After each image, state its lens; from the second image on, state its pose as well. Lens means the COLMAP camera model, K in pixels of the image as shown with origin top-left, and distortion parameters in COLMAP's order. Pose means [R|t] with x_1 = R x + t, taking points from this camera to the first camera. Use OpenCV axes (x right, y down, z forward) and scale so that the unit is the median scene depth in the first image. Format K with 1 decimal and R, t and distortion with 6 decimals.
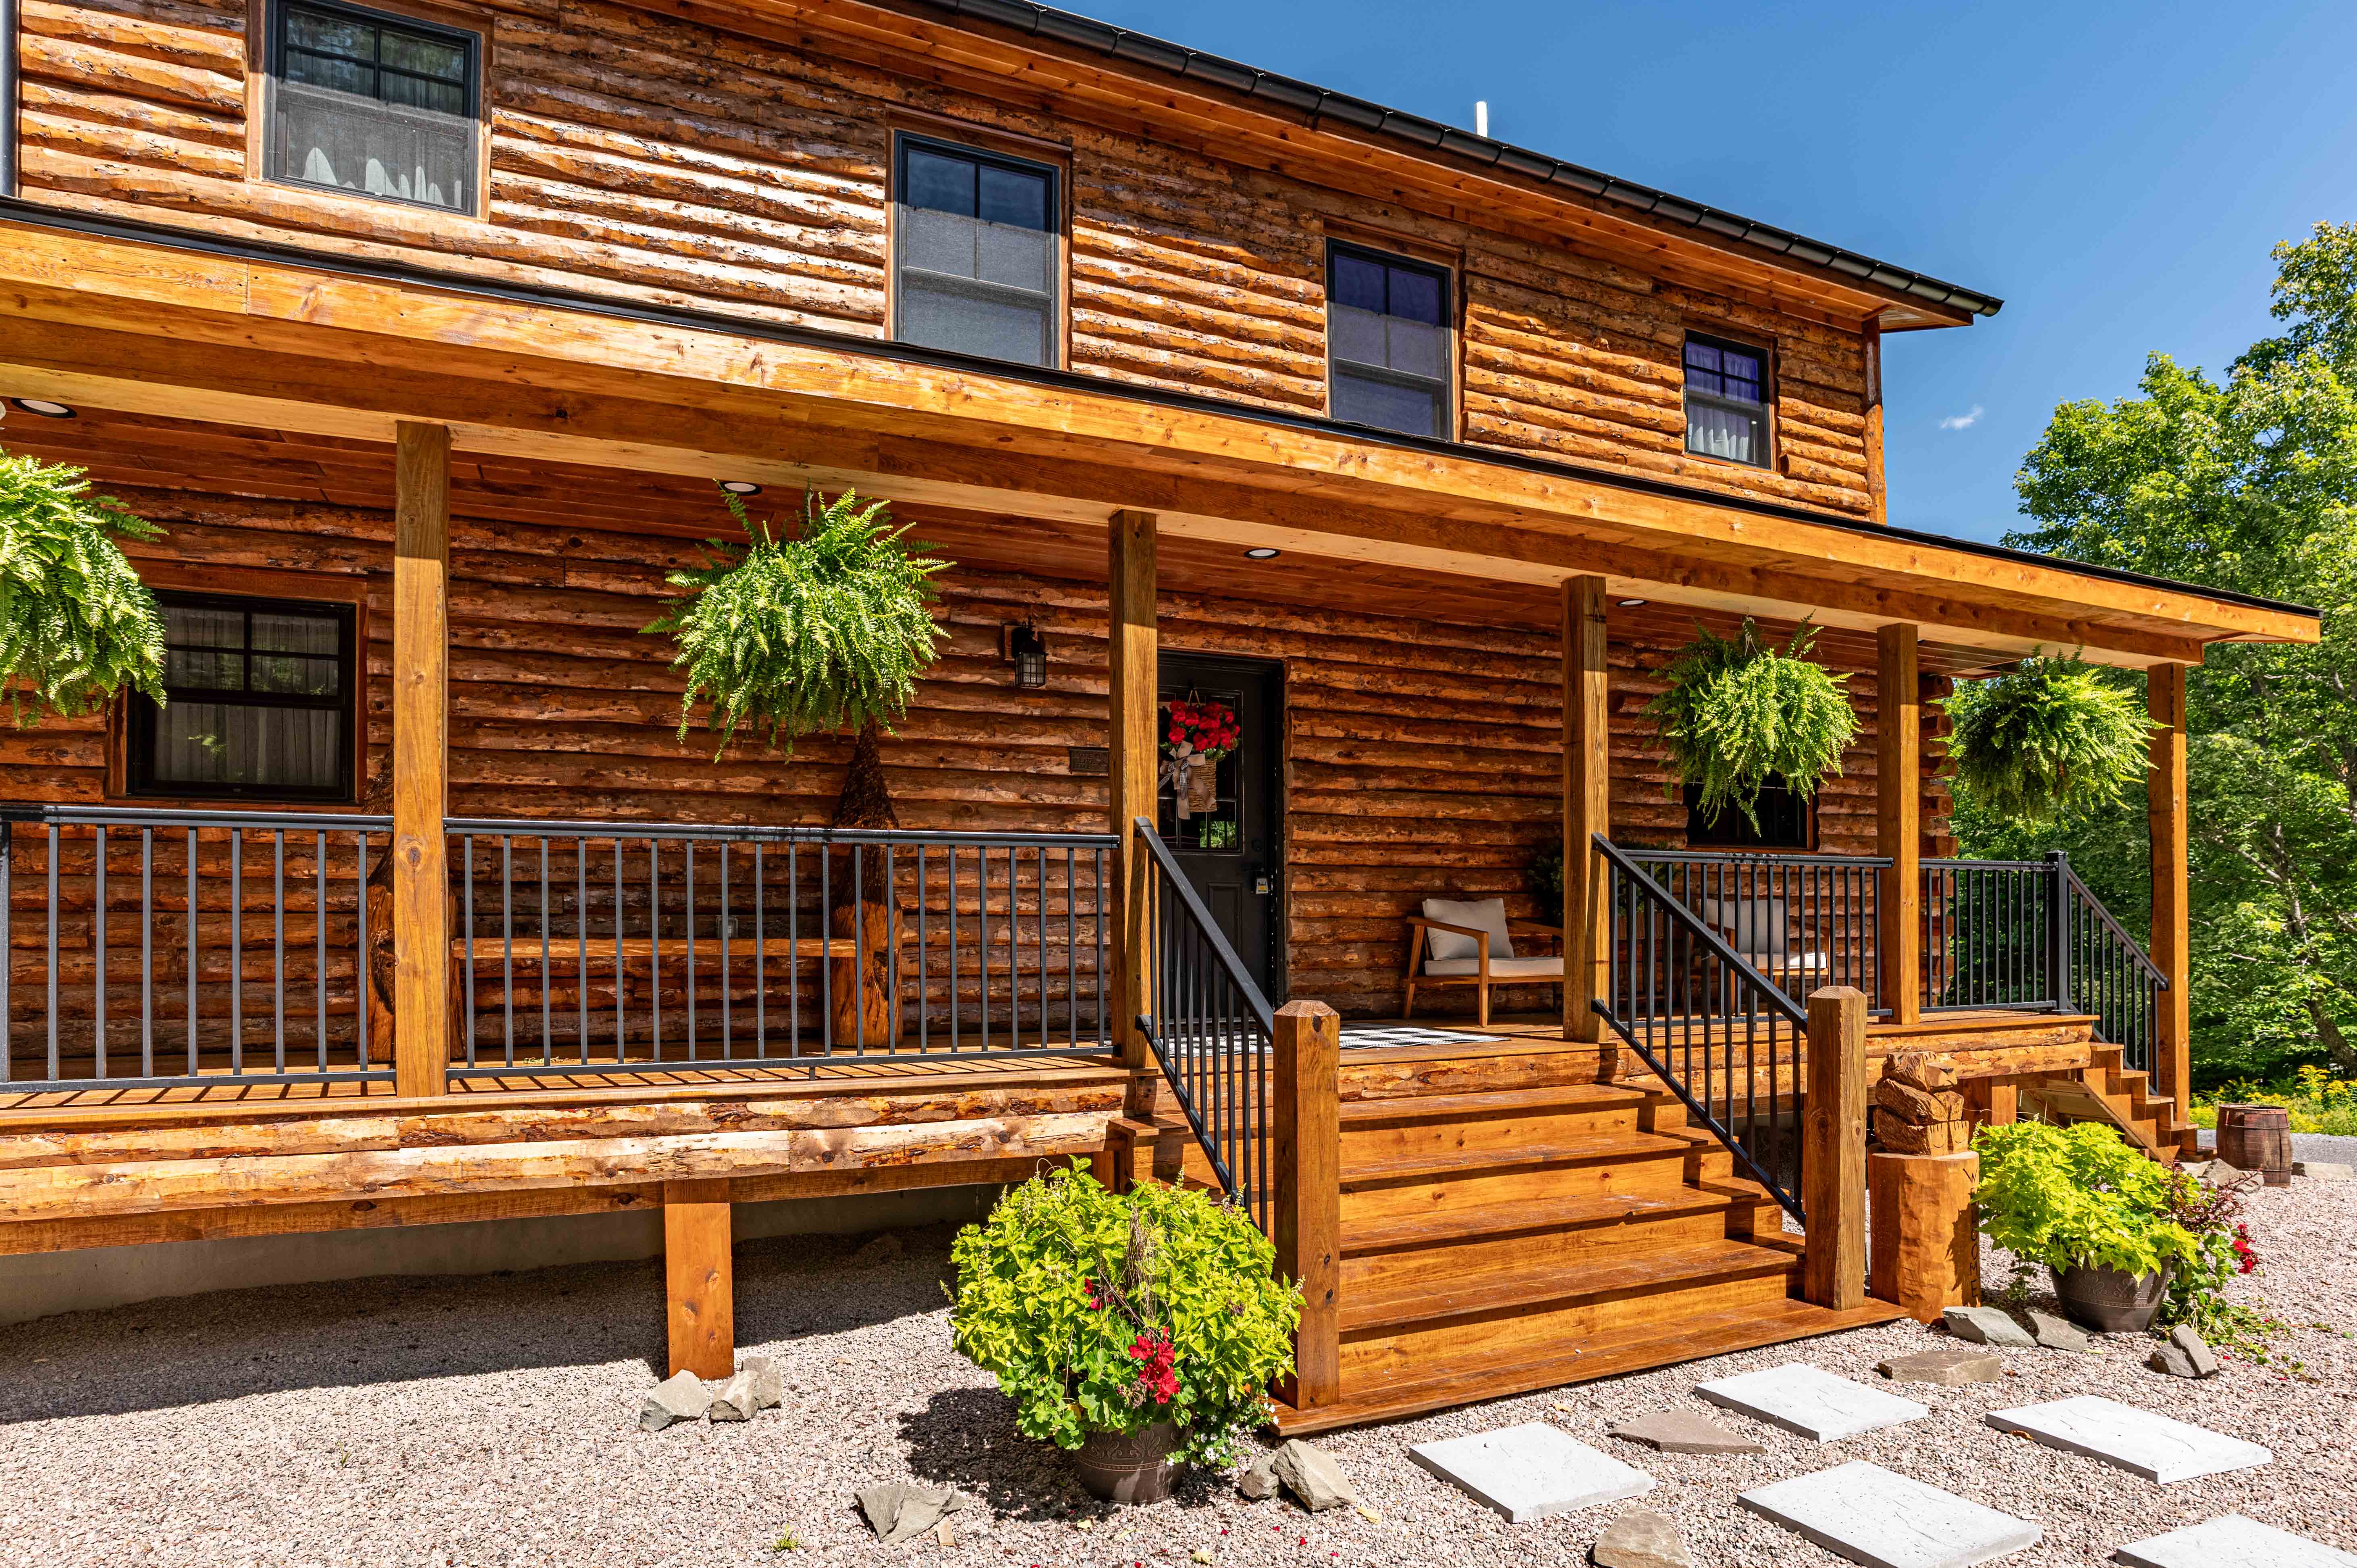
lens RADIAL K [[1176.8, 0, 1142.6], [0, 1176.8, 938.0], [0, 0, 1]] dist [-0.051917, 0.016565]
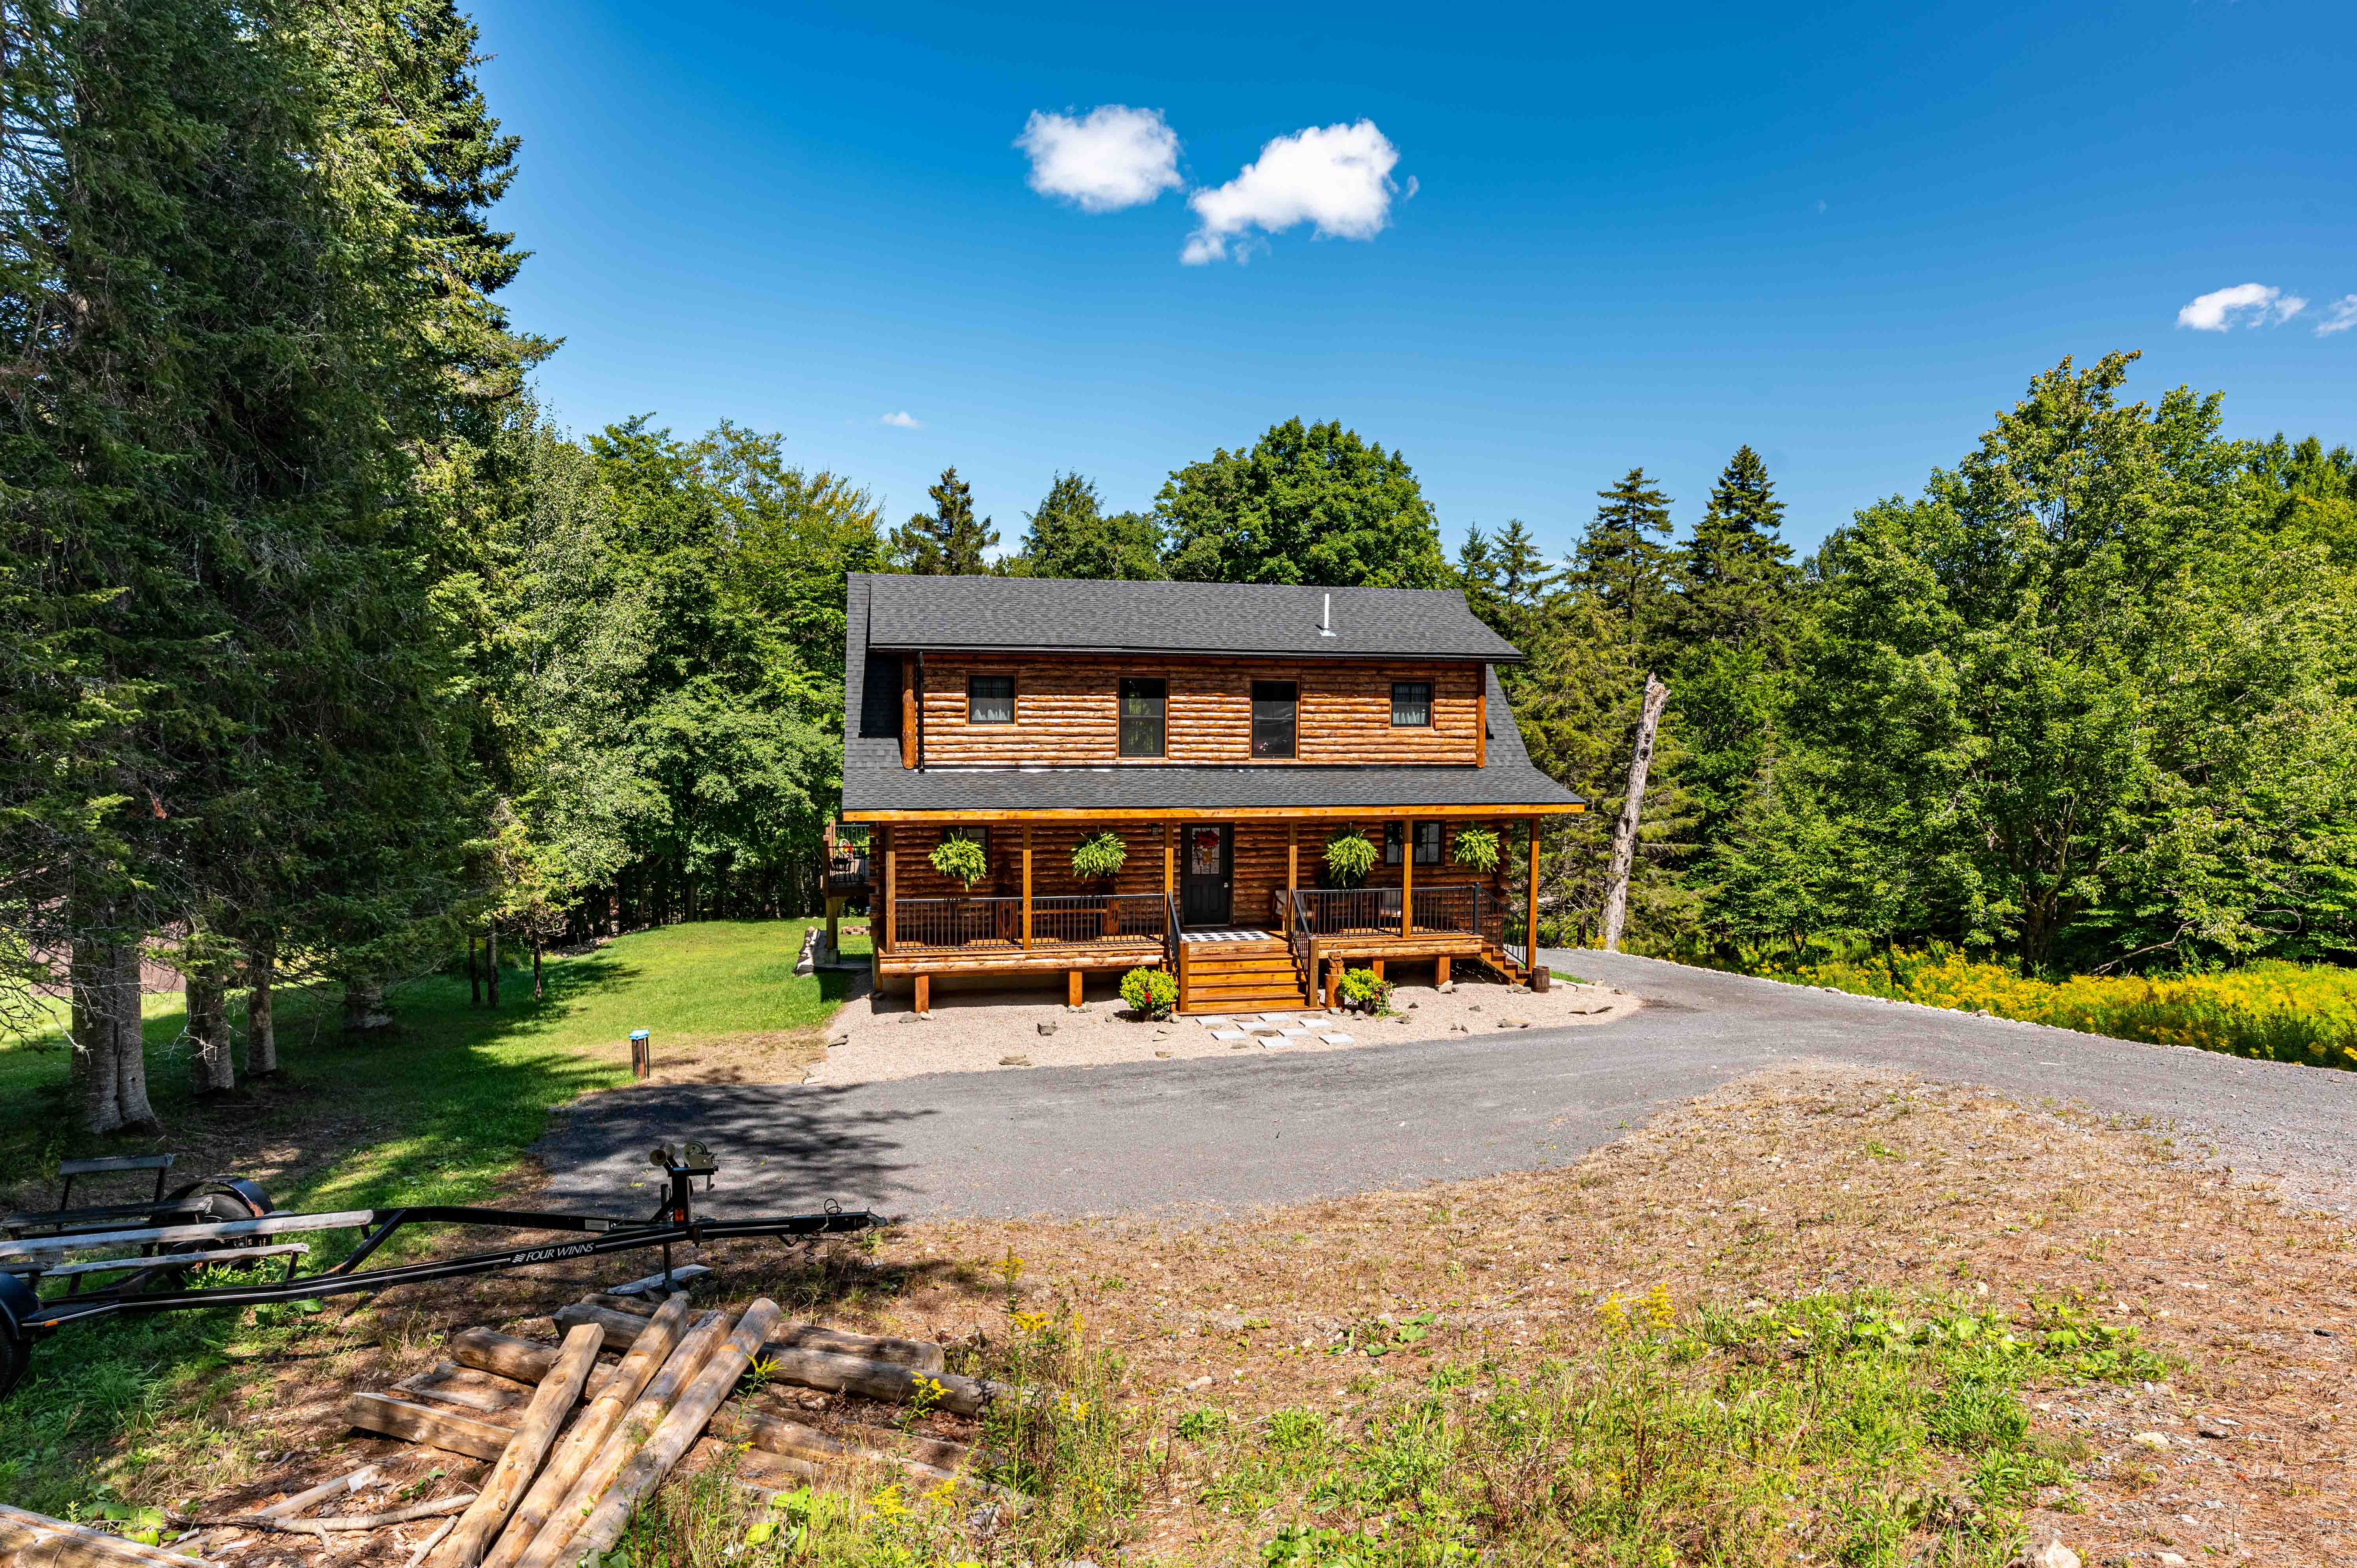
lens RADIAL K [[1414.8, 0, 1178.5], [0, 1414.8, 784.0], [0, 0, 1]] dist [-0.037425, 0.000405]
pose [[0.988620, 0.027653, -0.147874, 0.594597], [-0.017310, 0.997341, 0.070786, -0.653111], [0.149438, -0.067420, 0.986470, -3.150381]]
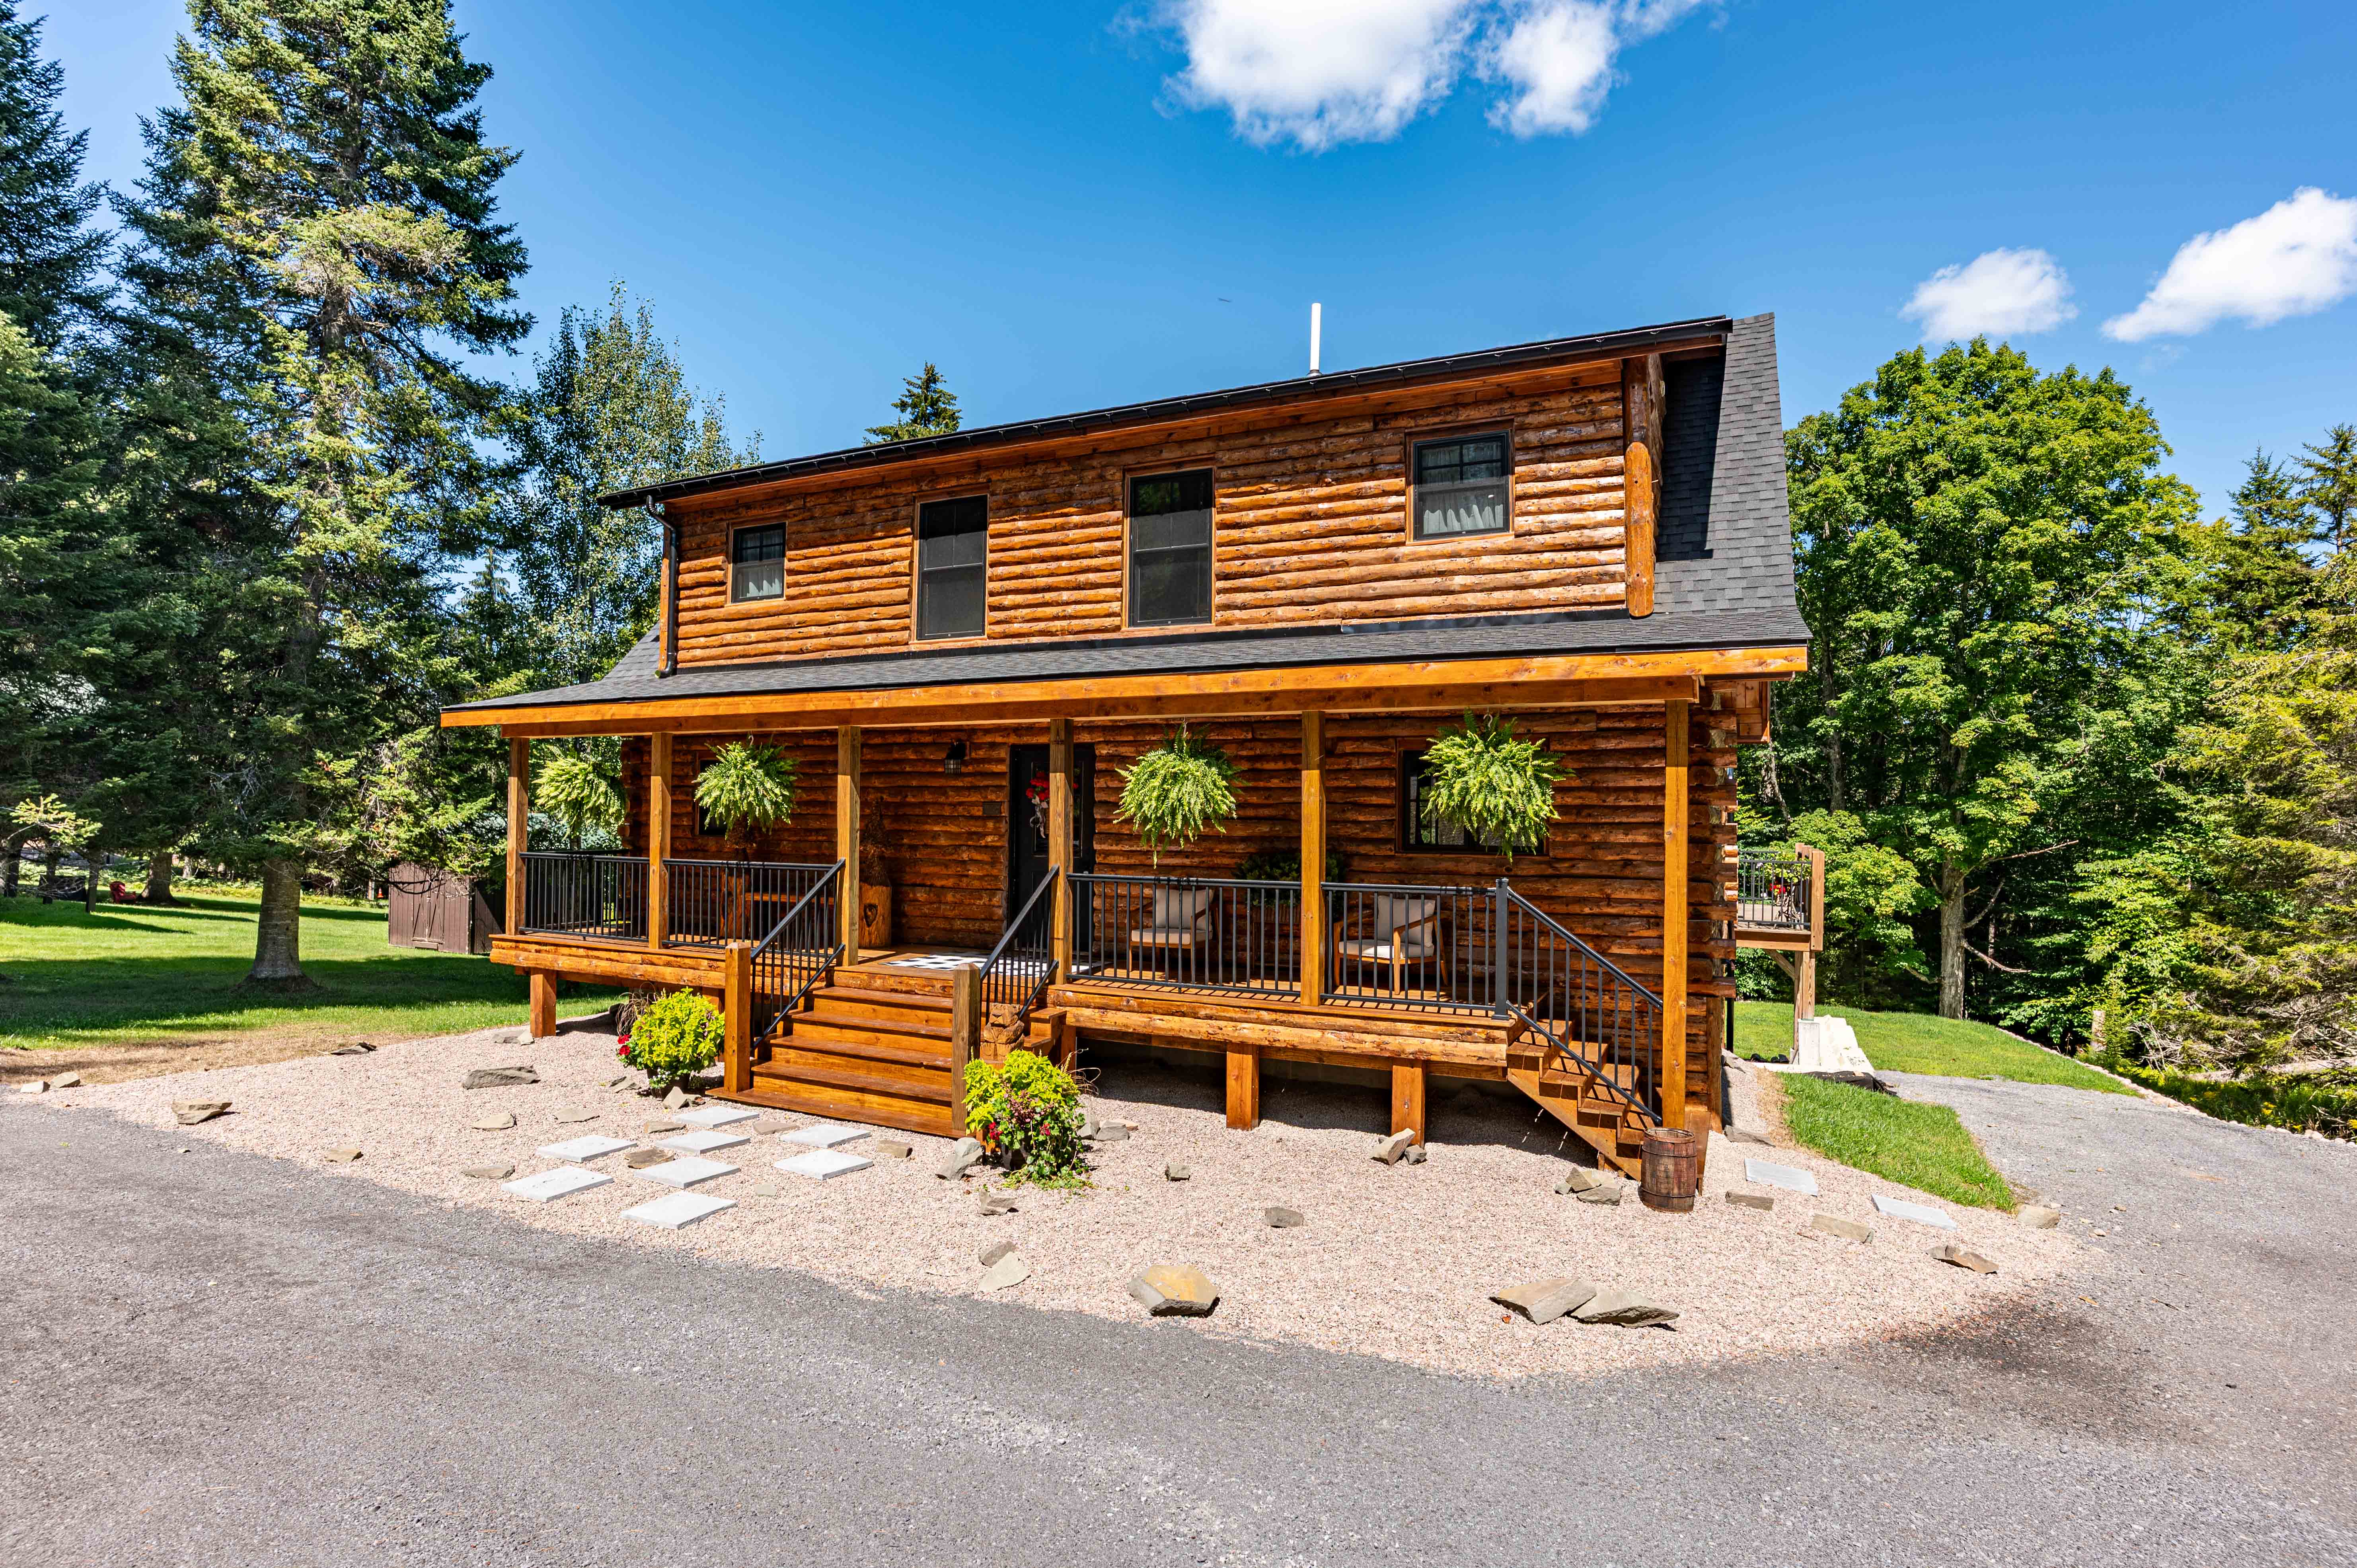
lens RADIAL K [[1191.0, 0, 1178.5], [0, 1191.0, 784.0], [0, 0, 1]] dist [-0.077280, 0.036391]
pose [[0.678679, -0.004604, -0.734420, 1.577260], [-0.012572, 0.999761, -0.017885, -0.159116], [0.734327, 0.021371, 0.678459, -0.083507]]
